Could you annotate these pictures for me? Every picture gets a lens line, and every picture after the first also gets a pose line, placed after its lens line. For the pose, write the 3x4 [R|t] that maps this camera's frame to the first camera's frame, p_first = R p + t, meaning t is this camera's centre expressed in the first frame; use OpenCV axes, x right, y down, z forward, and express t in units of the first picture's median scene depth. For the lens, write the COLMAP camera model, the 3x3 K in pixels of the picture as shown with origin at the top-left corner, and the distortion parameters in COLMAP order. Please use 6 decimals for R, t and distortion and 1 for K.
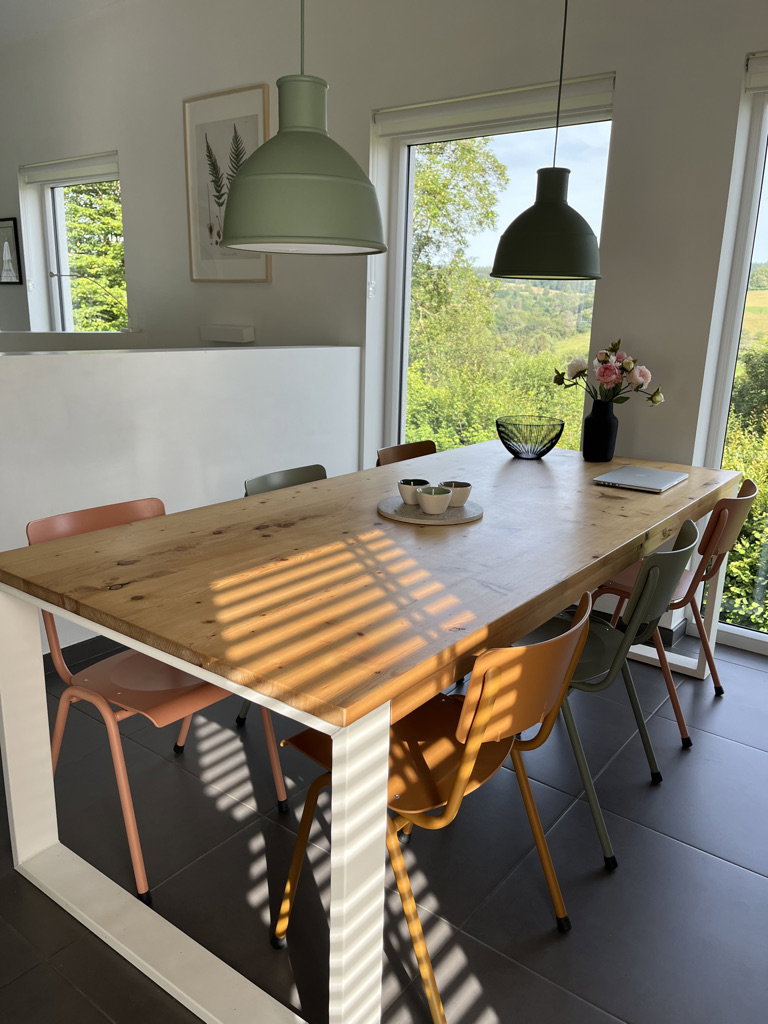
lens RADIAL K [[765.9, 0, 383.2], [0, 765.9, 509.5], [0, 0, 1]] dist [0.015660, 0.001373]
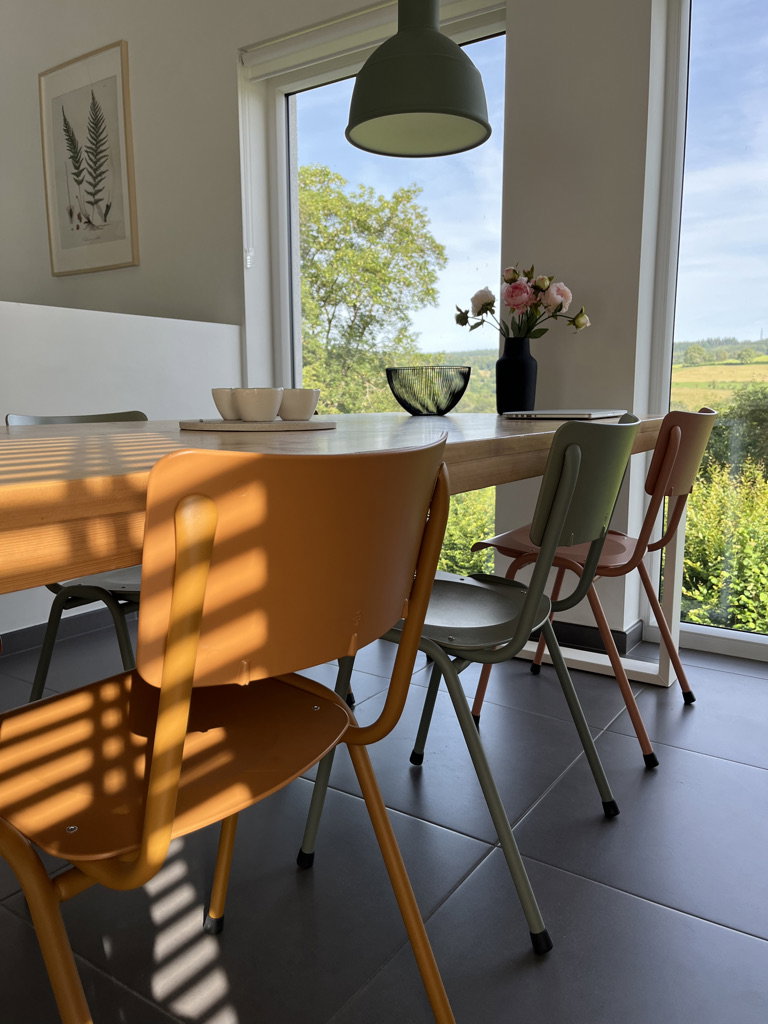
lens RADIAL K [[765.9, 0, 387.5], [0, 765.9, 516.0], [0, 0, 1]] dist [0.015660, 0.001373]
pose [[0.997372, -0.040657, 0.059965, 0.067119], [0.046466, 0.994012, -0.098900, 0.078581], [-0.055585, 0.101426, 0.993289, 0.161545]]
